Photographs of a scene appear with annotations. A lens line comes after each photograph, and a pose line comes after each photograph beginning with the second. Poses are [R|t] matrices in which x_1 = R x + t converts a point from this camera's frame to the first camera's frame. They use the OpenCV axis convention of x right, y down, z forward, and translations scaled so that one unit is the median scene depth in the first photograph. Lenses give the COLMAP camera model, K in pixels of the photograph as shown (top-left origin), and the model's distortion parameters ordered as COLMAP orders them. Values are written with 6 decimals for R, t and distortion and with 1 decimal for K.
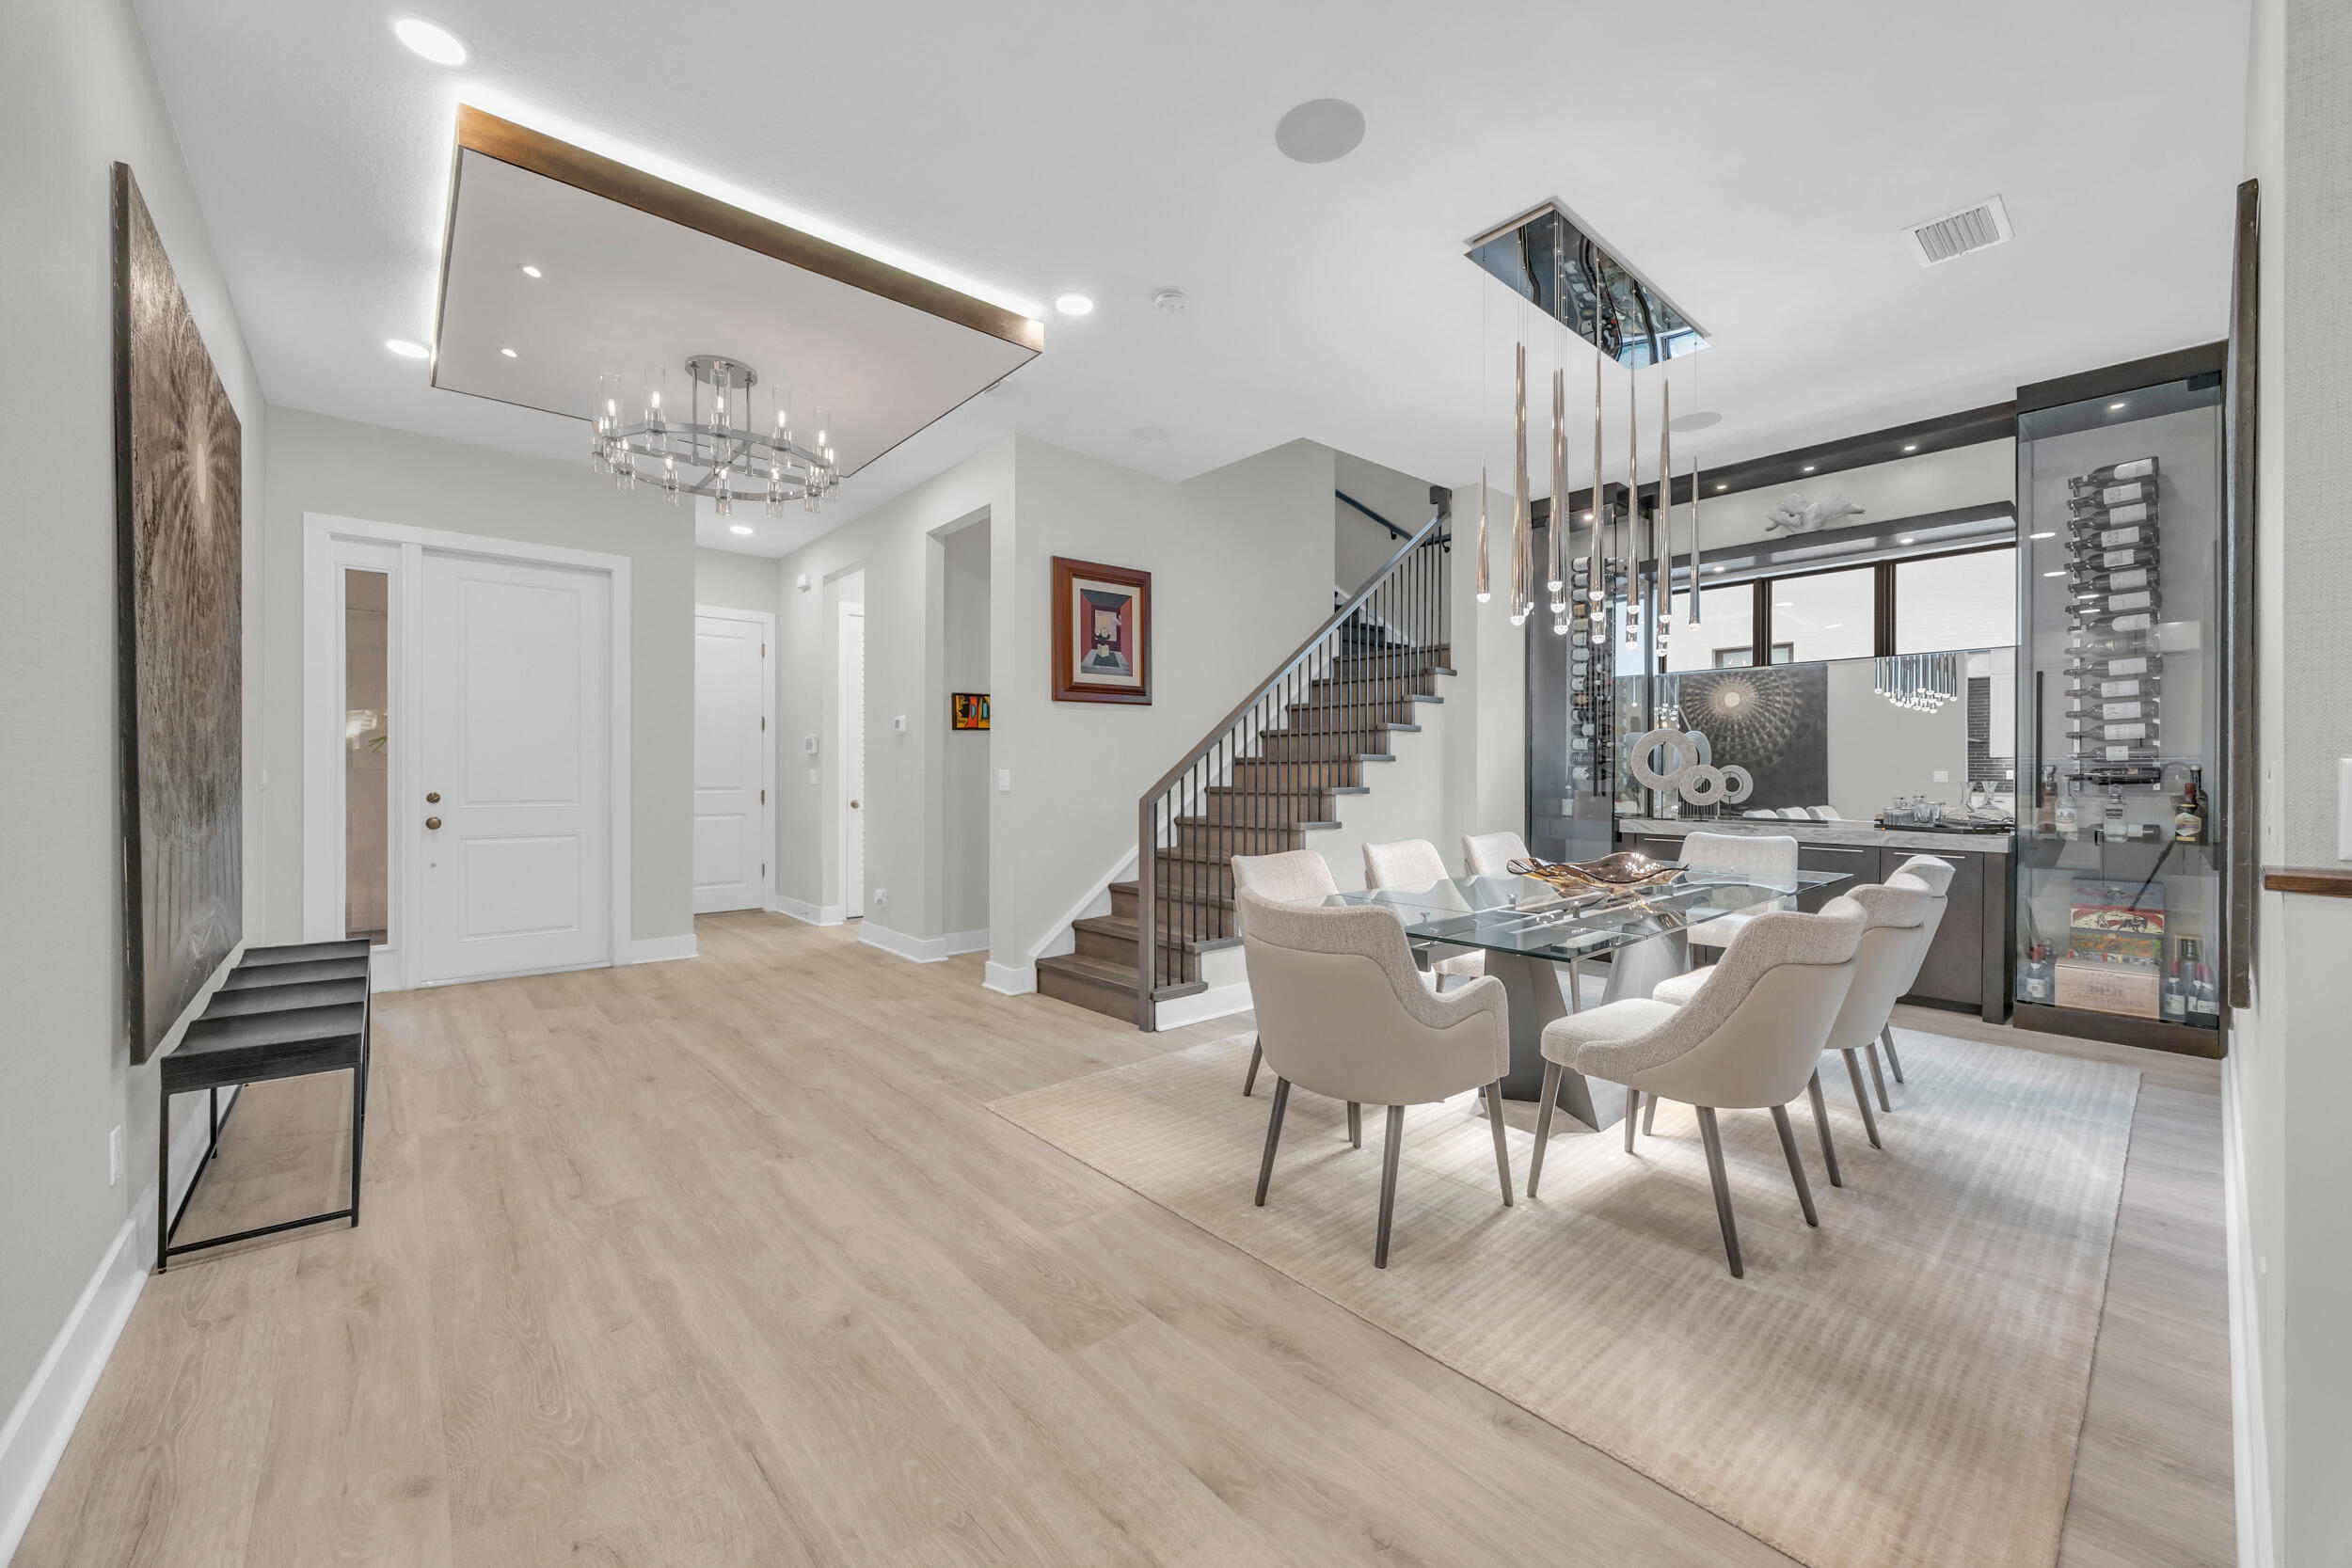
lens RADIAL K [[903.4, 0, 1159.4], [0, 903.4, 776.5], [0, 0, 1]] dist [-0.003638, 0.000576]
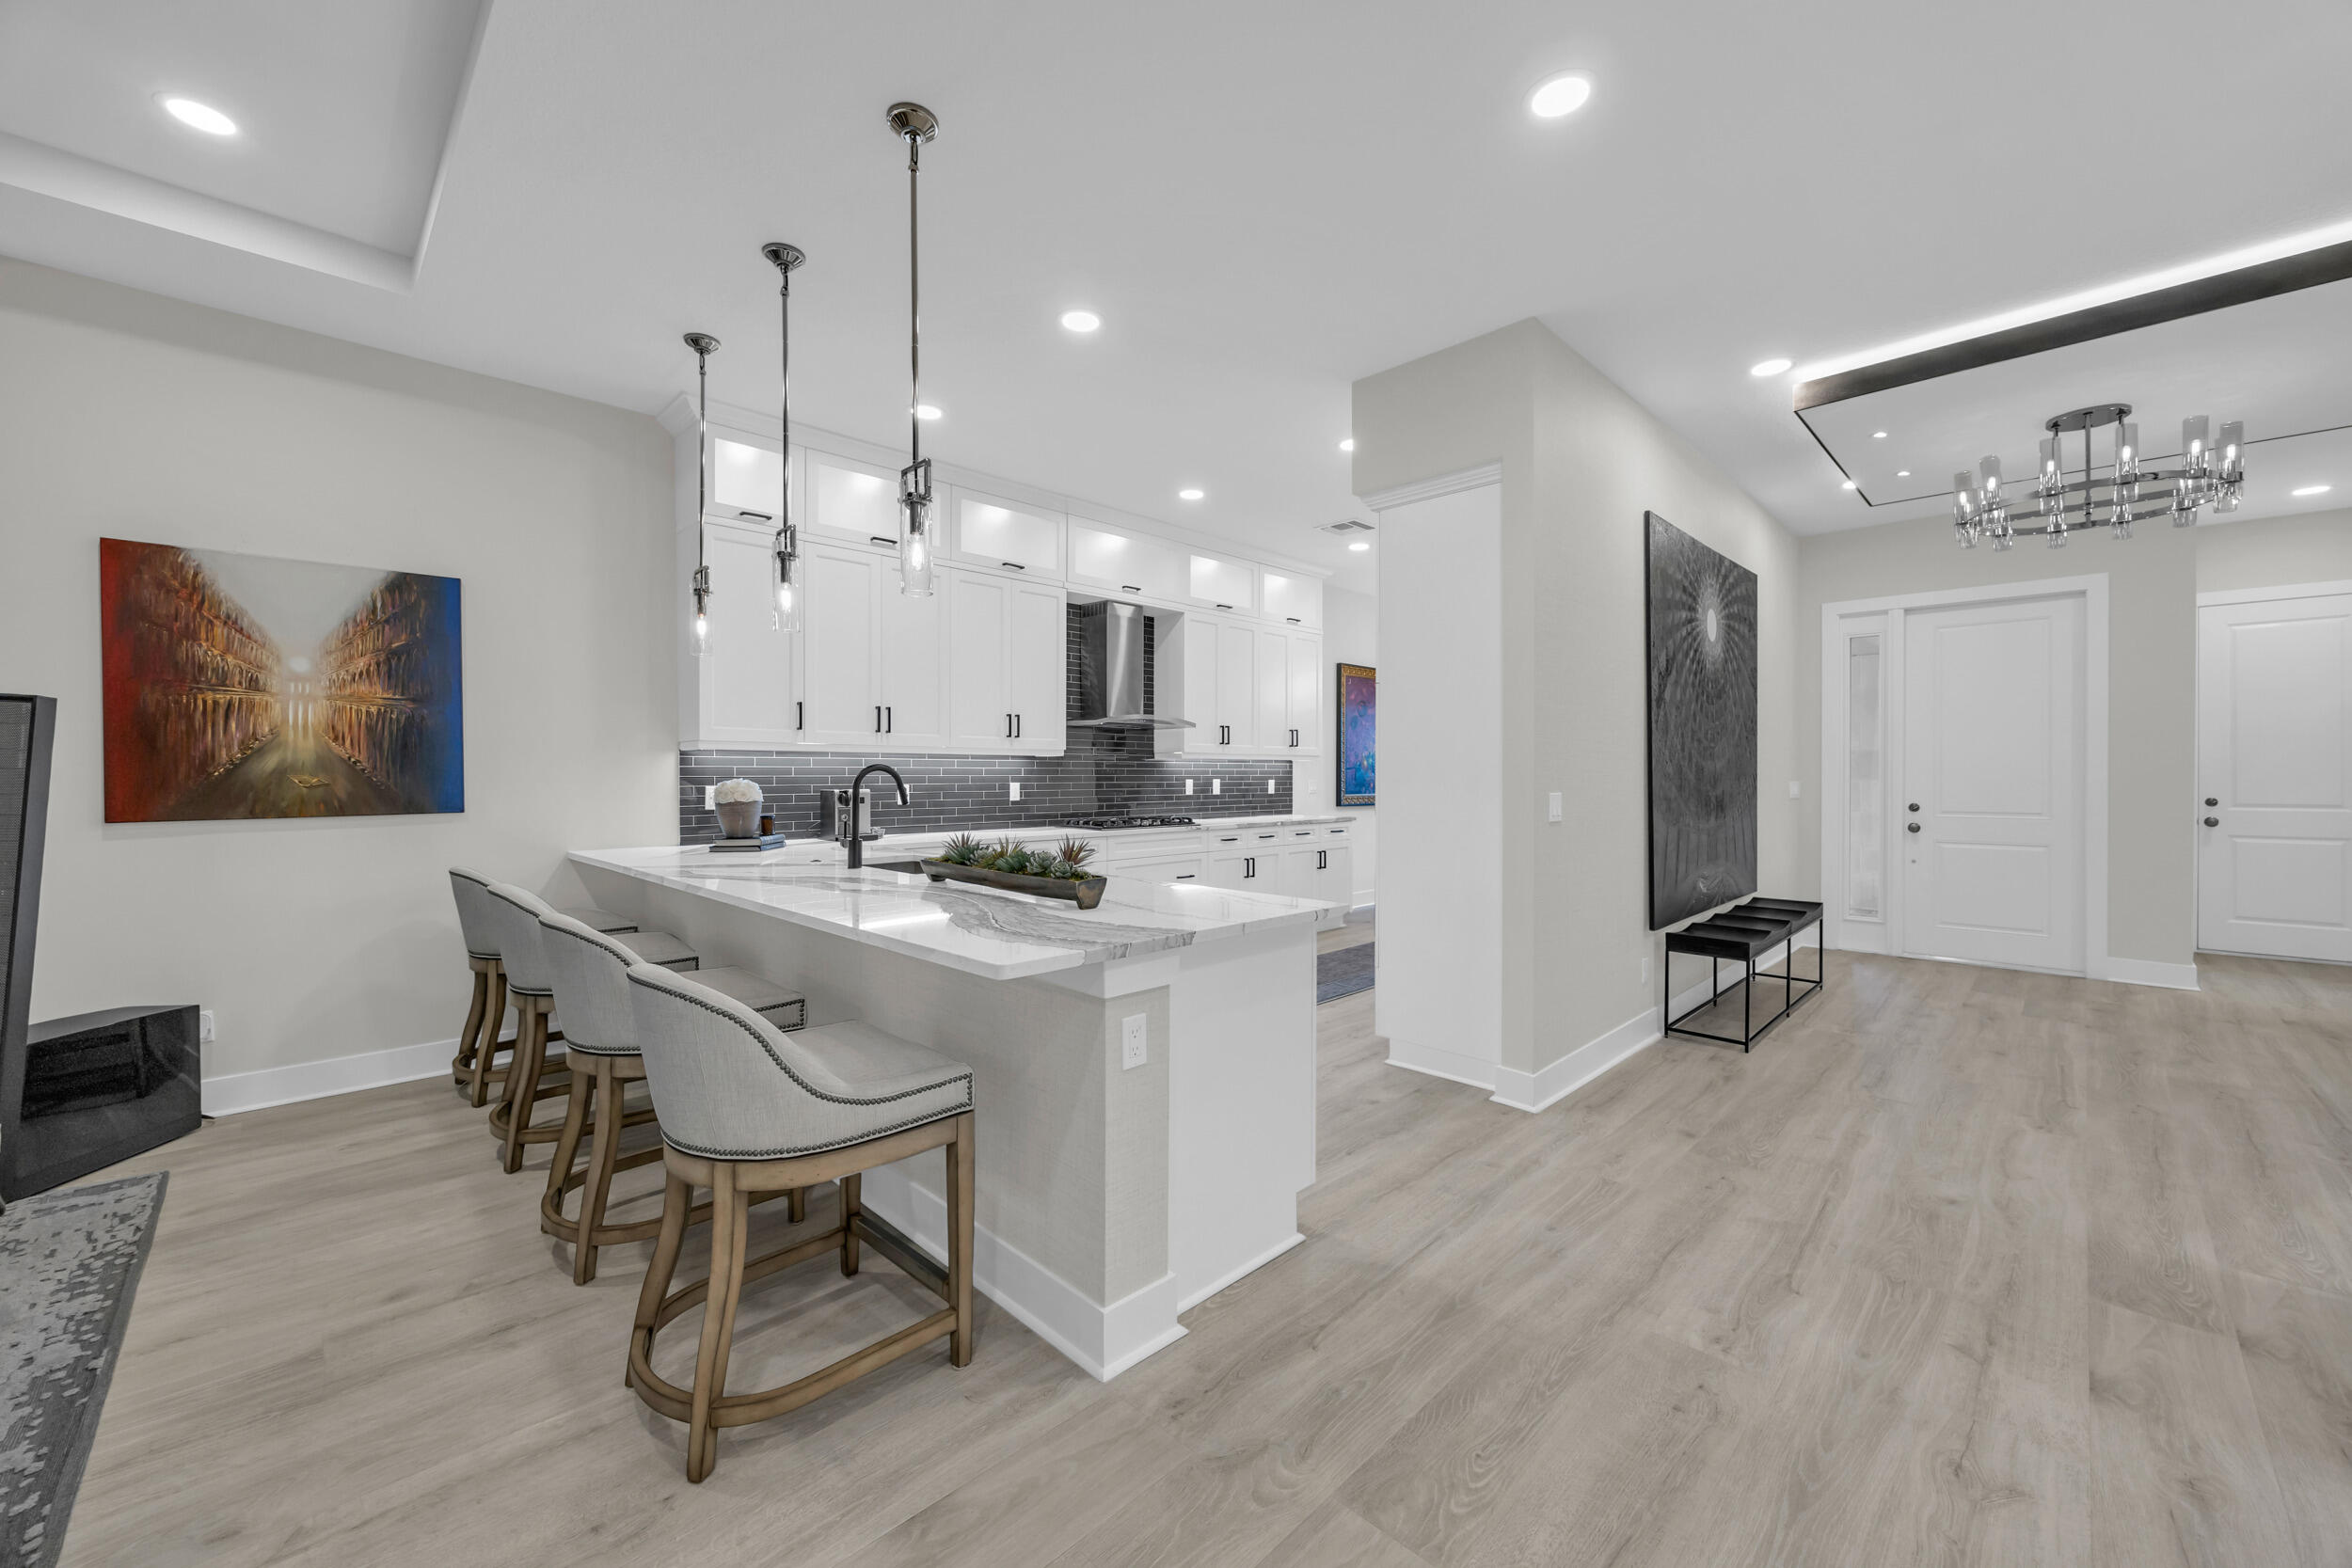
lens RADIAL K [[903.4, 0, 1184.7], [0, 903.4, 783.5], [0, 0, 1]] dist [-0.003638, 0.000576]
pose [[0.078149, 0.008150, -0.996908, 0.364373], [-0.002081, 0.999966, 0.008012, -0.017100], [0.996940, 0.001449, 0.078163, -0.108904]]
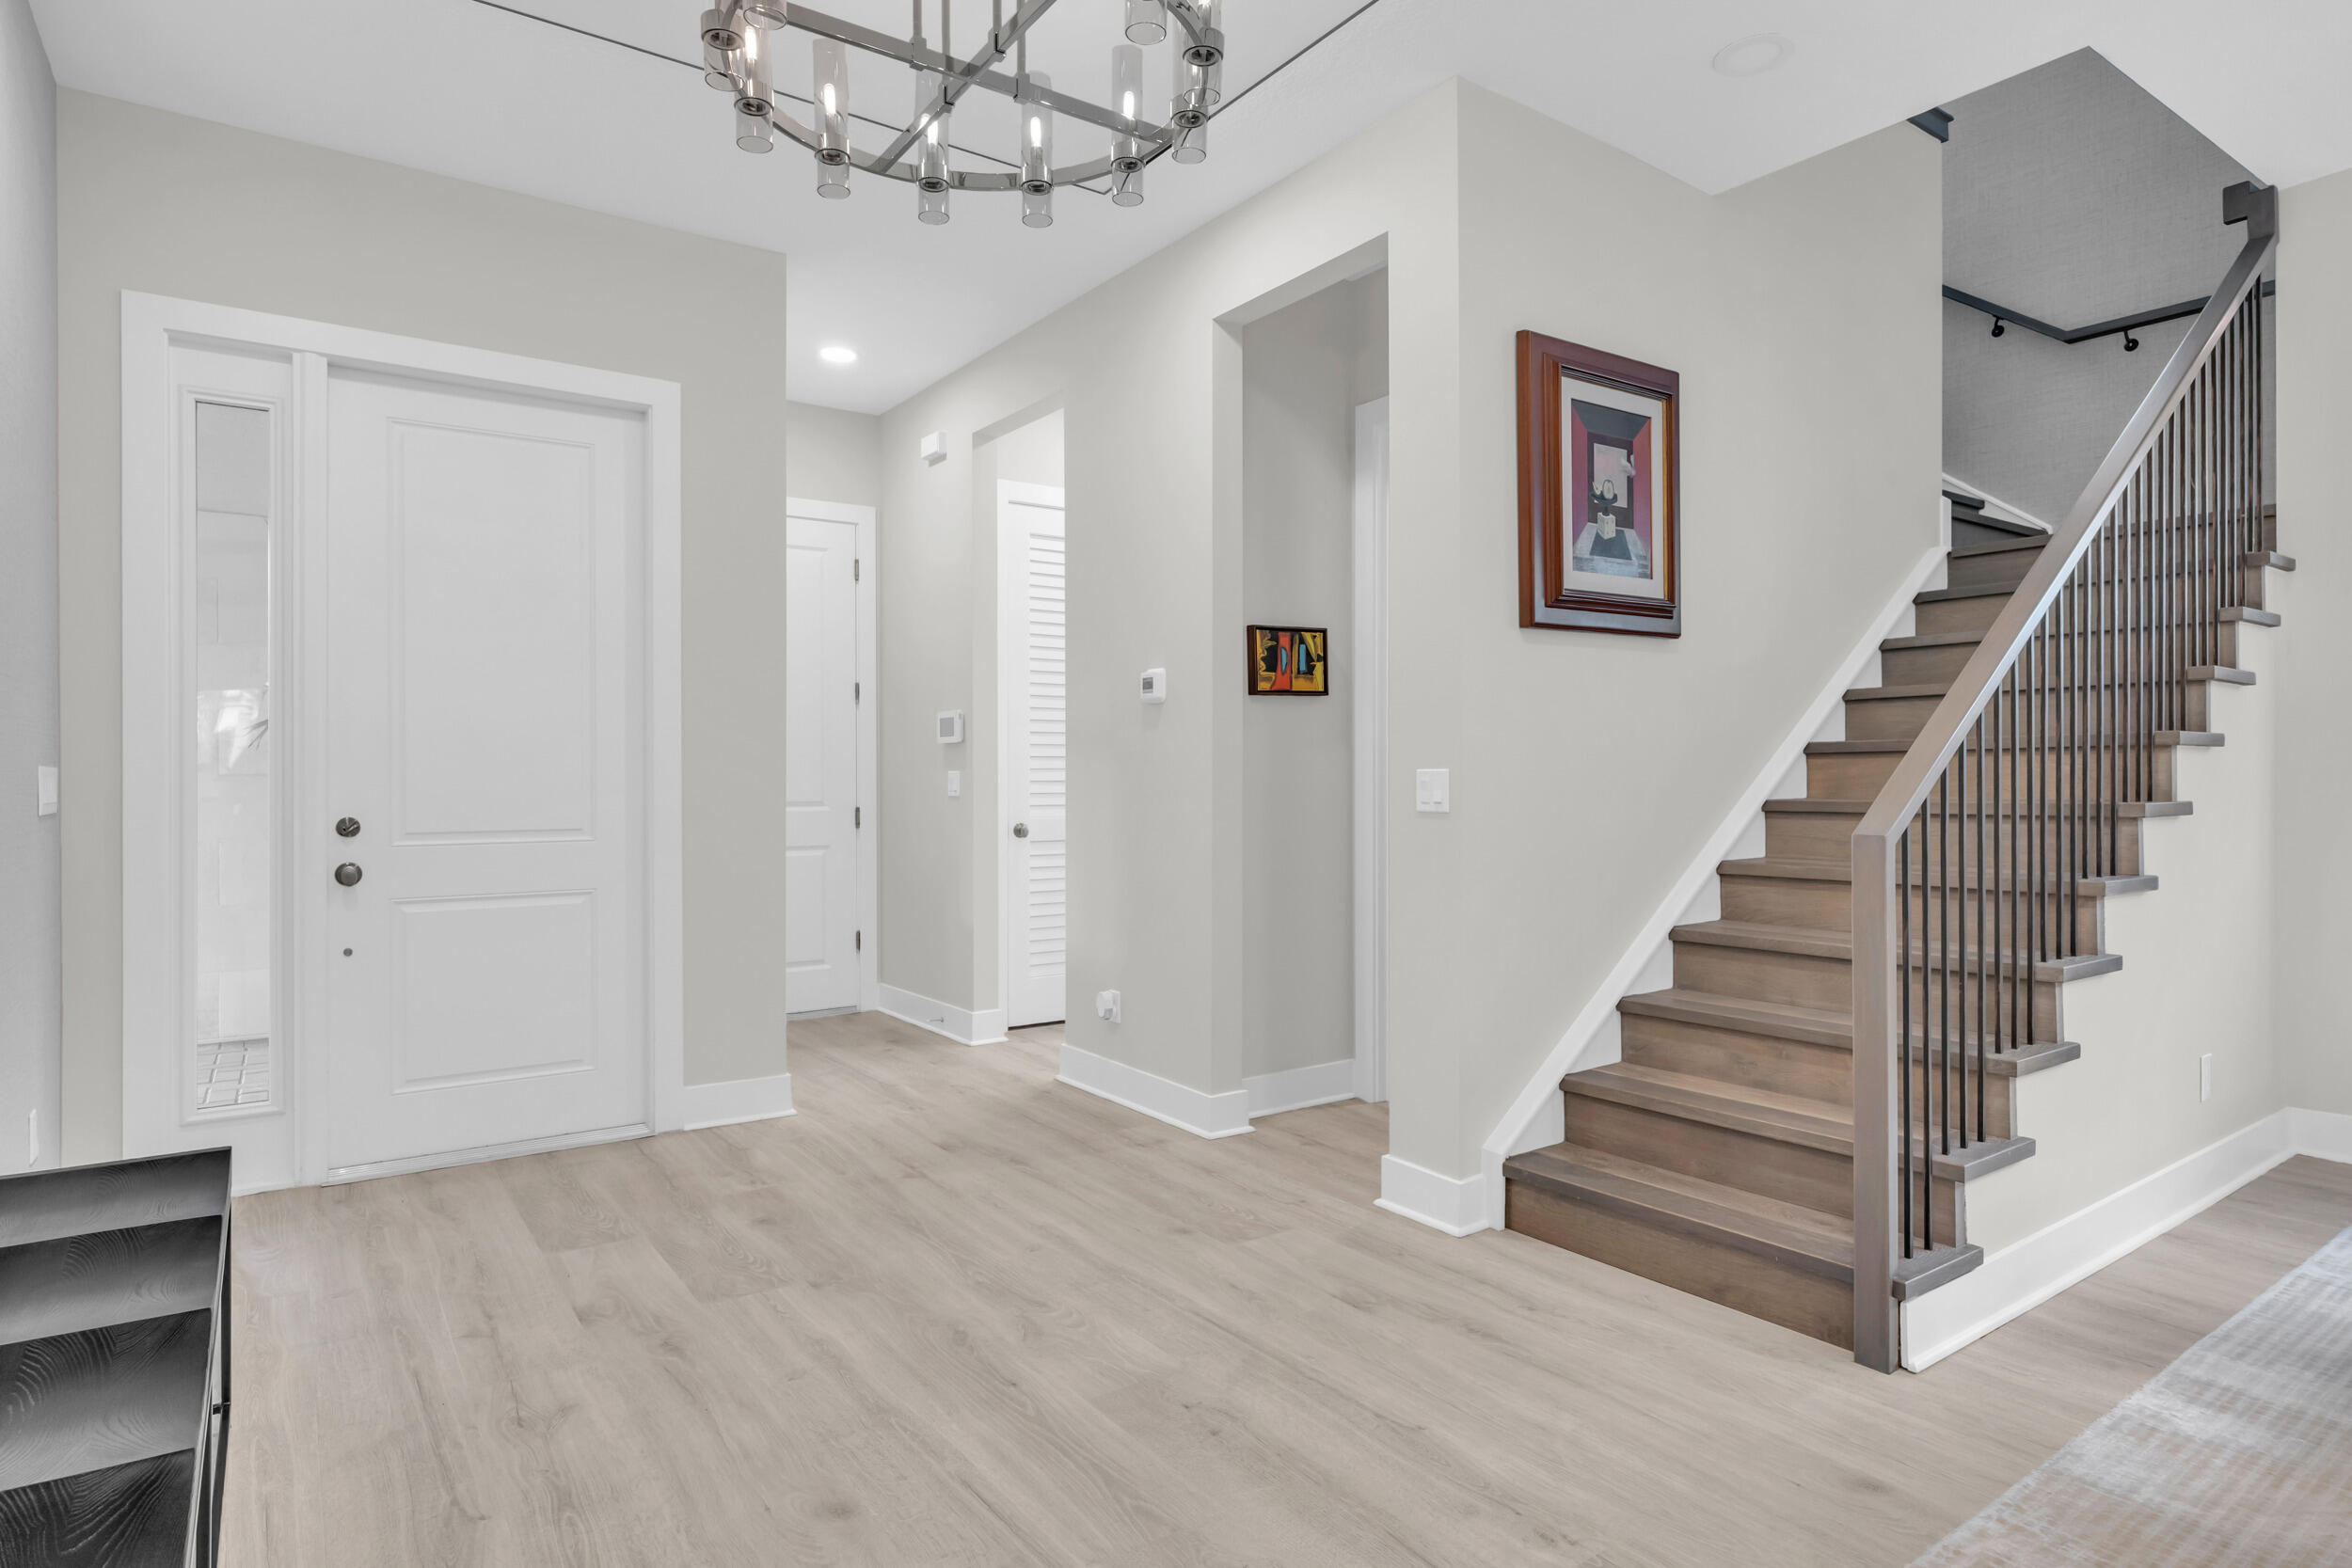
lens RADIAL K [[1264.7, 0, 1143.6], [0, 1264.7, 773.9], [0, 0, 1]] dist [-0.003598, -0.001562]
pose [[0.994228, -0.005849, -0.107126, -0.248378], [0.005436, 0.999977, -0.004146, -0.002650], [0.107148, 0.003540, 0.994237, 0.296660]]
